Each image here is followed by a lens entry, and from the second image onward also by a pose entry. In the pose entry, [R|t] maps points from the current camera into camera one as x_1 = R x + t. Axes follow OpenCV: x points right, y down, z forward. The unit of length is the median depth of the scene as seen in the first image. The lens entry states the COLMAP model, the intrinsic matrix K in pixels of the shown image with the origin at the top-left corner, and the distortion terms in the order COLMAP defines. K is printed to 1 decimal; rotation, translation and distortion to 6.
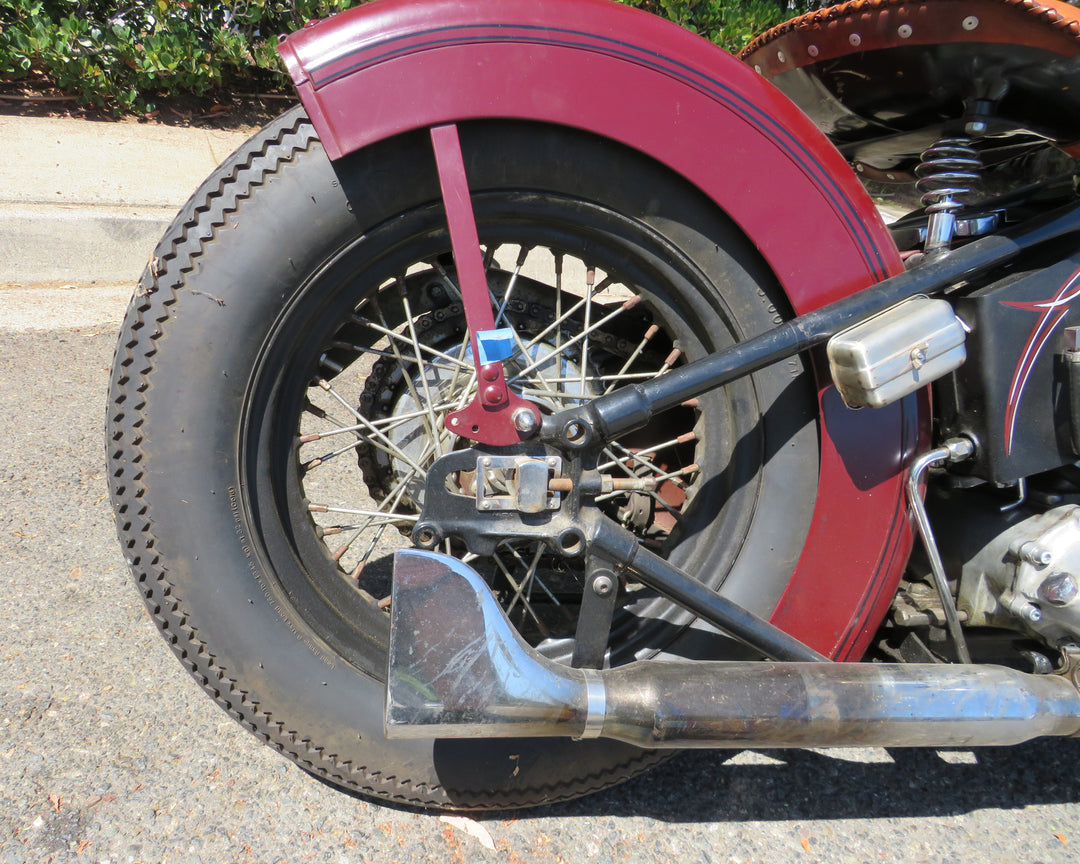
lens RADIAL K [[816.3, 0, 495.4], [0, 816.3, 430.6], [0, 0, 1]] dist [-0.029990, 0.006159]
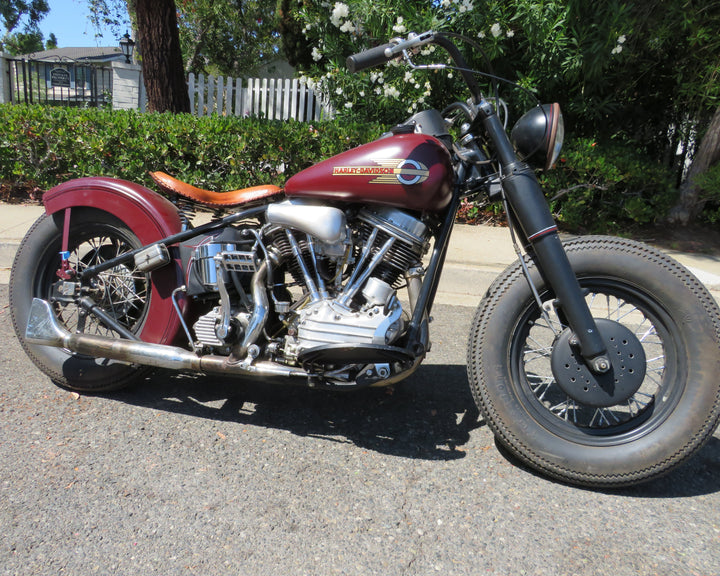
lens RADIAL K [[544.2, 0, 364.4], [0, 544.2, 288.5], [0, 0, 1]] dist [-0.029990, 0.006159]
pose [[0.936566, 0.012942, -0.350253, 1.874777], [-0.089325, 0.975133, -0.202820, 0.383181], [0.338918, 0.221240, 0.914433, -0.792922]]
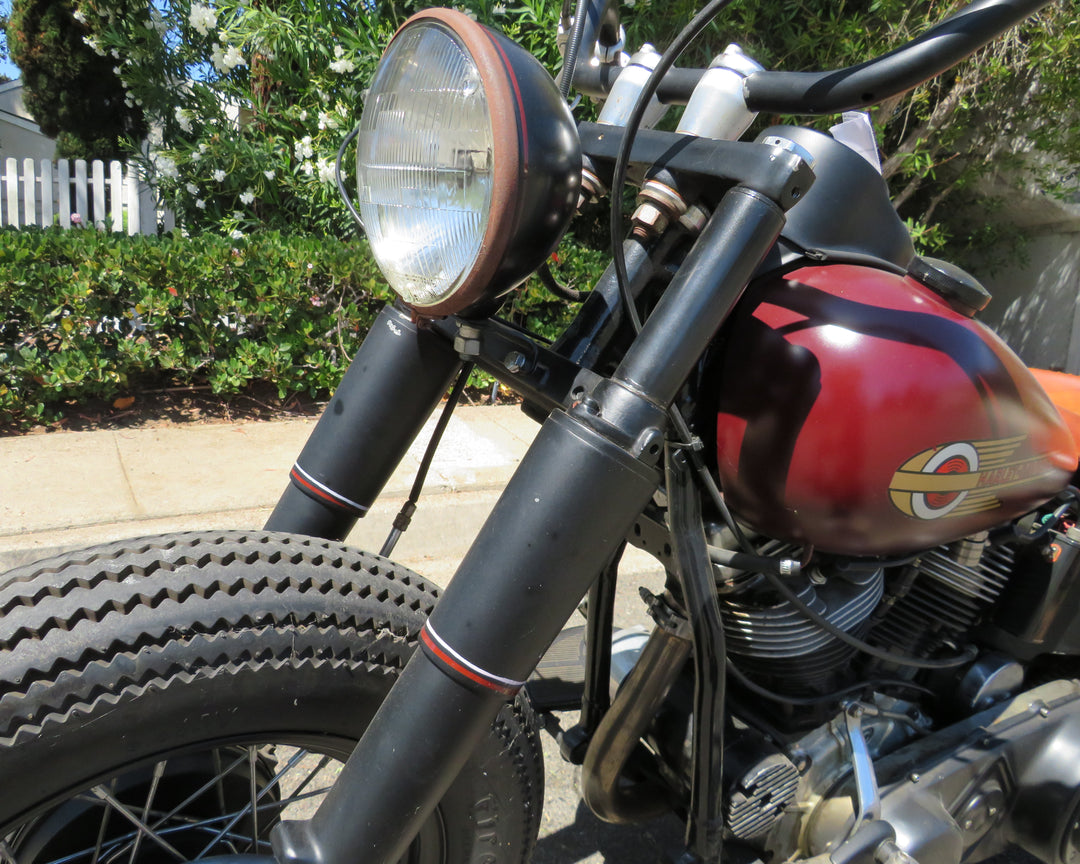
lens RADIAL K [[816.3, 0, 500.3], [0, 816.3, 424.9], [0, 0, 1]] dist [-0.029990, 0.006159]
pose [[0.987665, -0.124562, 0.094884, 0.137278], [0.145009, 0.956252, -0.254076, -0.184149], [-0.059085, 0.264701, 0.962519, -0.121954]]
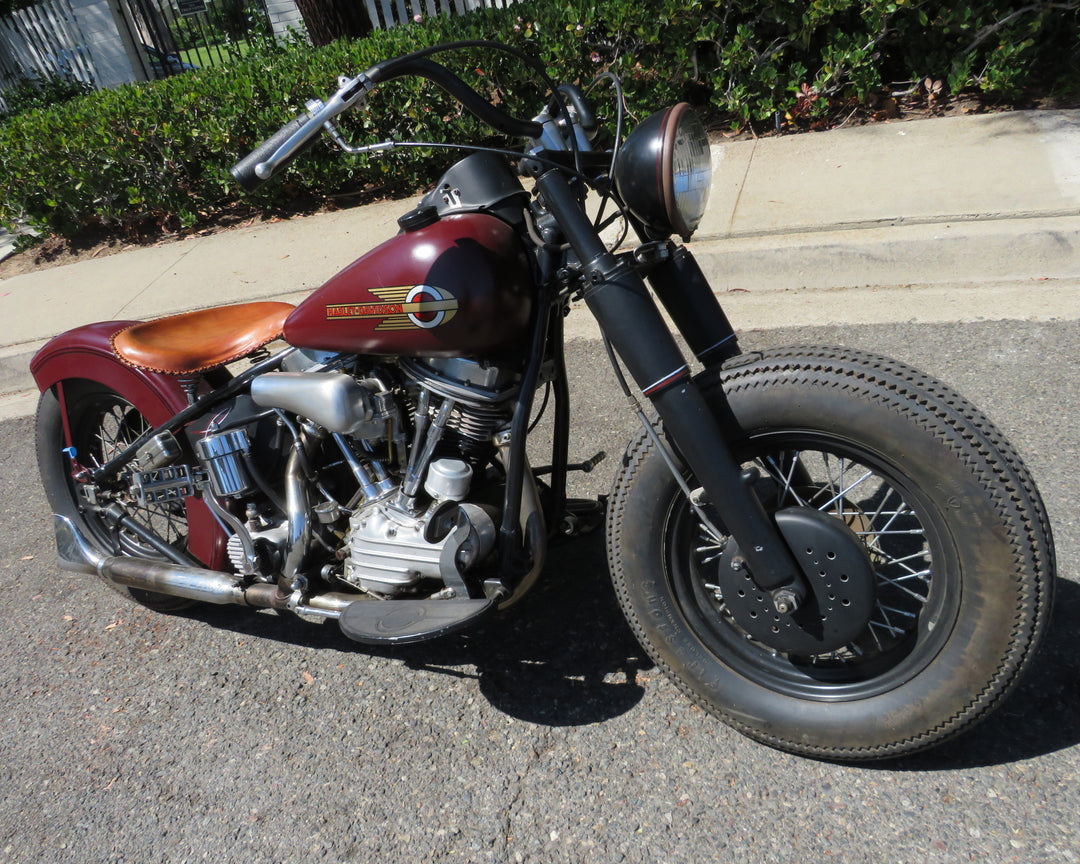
lens RADIAL K [[816.3, 0, 563.3], [0, 816.3, 431.2], [0, 0, 1]] dist [-0.029990, 0.006159]
pose [[0.818513, -0.001389, -0.574486, 2.498731], [0.056678, 0.995314, 0.078347, -0.238458], [0.571685, -0.096689, 0.814756, -0.338052]]
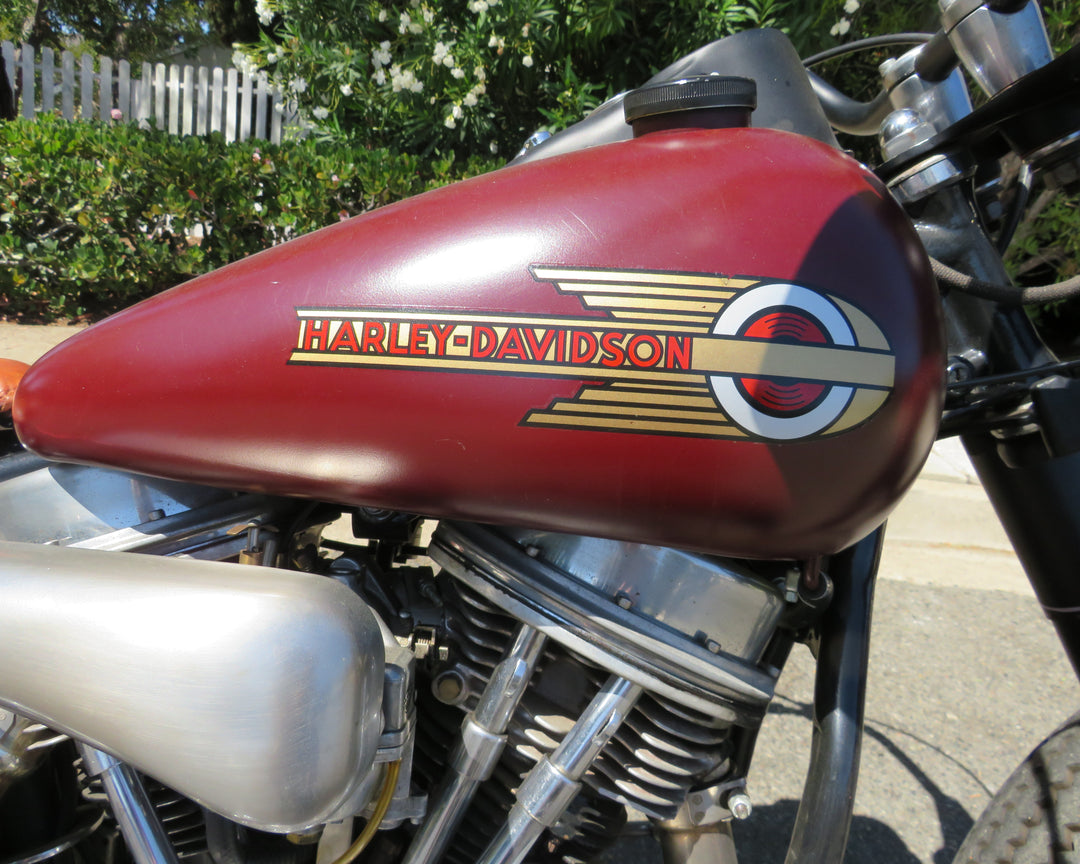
lens RADIAL K [[816.3, 0, 534.5], [0, 816.3, 426.9], [0, 0, 1]] dist [-0.029990, 0.006159]
pose [[0.989463, 0.002853, -0.144755, 1.311376], [-0.032196, 0.979108, -0.200777, -0.244145], [0.141158, 0.203322, 0.968883, 0.382699]]
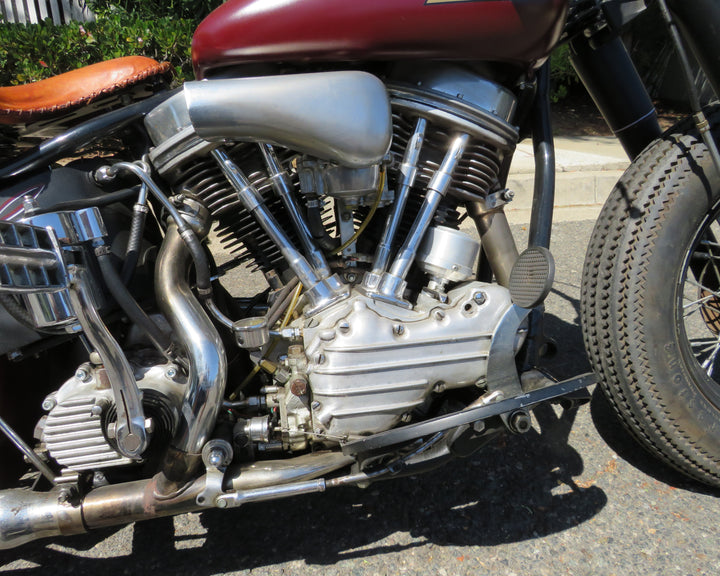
lens RADIAL K [[544.2, 0, 354.4], [0, 544.2, 289.4], [0, 0, 1]] dist [-0.029990, 0.006159]
pose [[0.986916, -0.158958, -0.027002, 1.101014], [0.157183, 0.985835, -0.058497, 0.085723], [0.035918, 0.053487, 0.997922, 0.074270]]
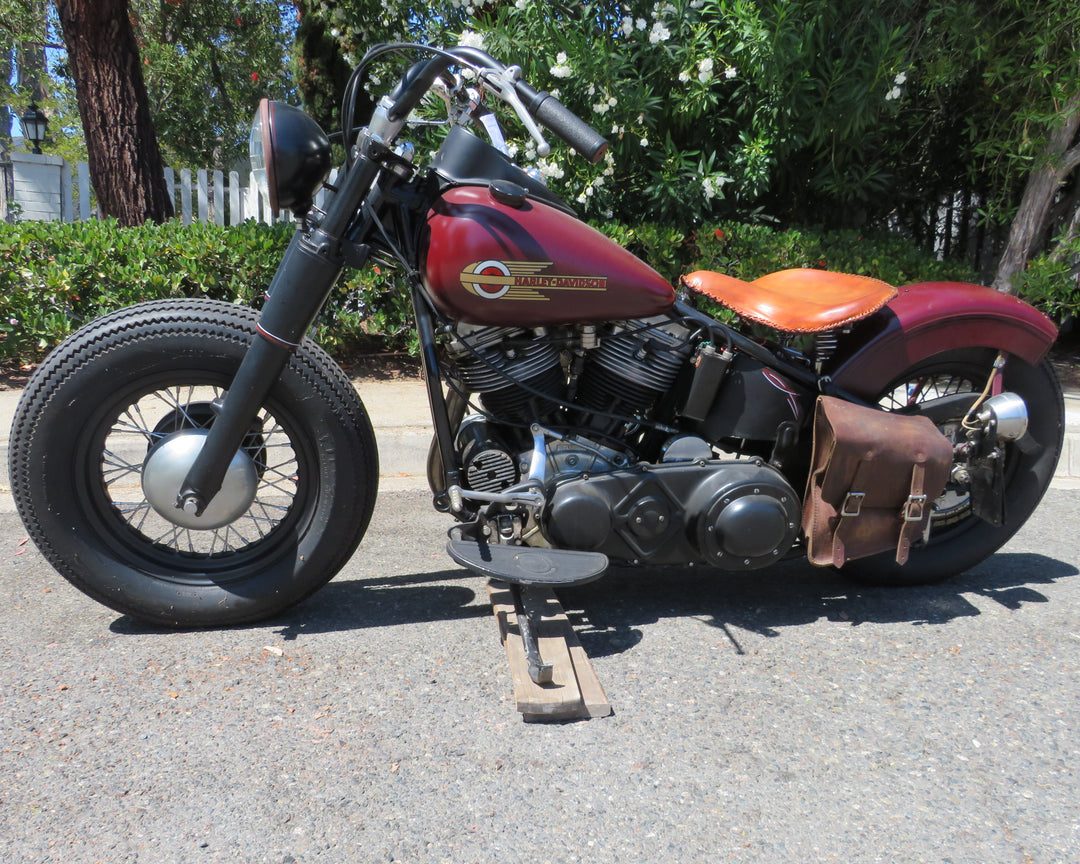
lens RADIAL K [[904.1, 0, 532.3], [0, 904.1, 479.3], [0, 0, 1]] dist [-0.042456, 0.031923]
pose [[0.972355, -0.084486, -0.217686, 1.097170], [0.028188, 0.967901, -0.249746, 0.630175], [0.231798, 0.236706, 0.943525, -1.081934]]
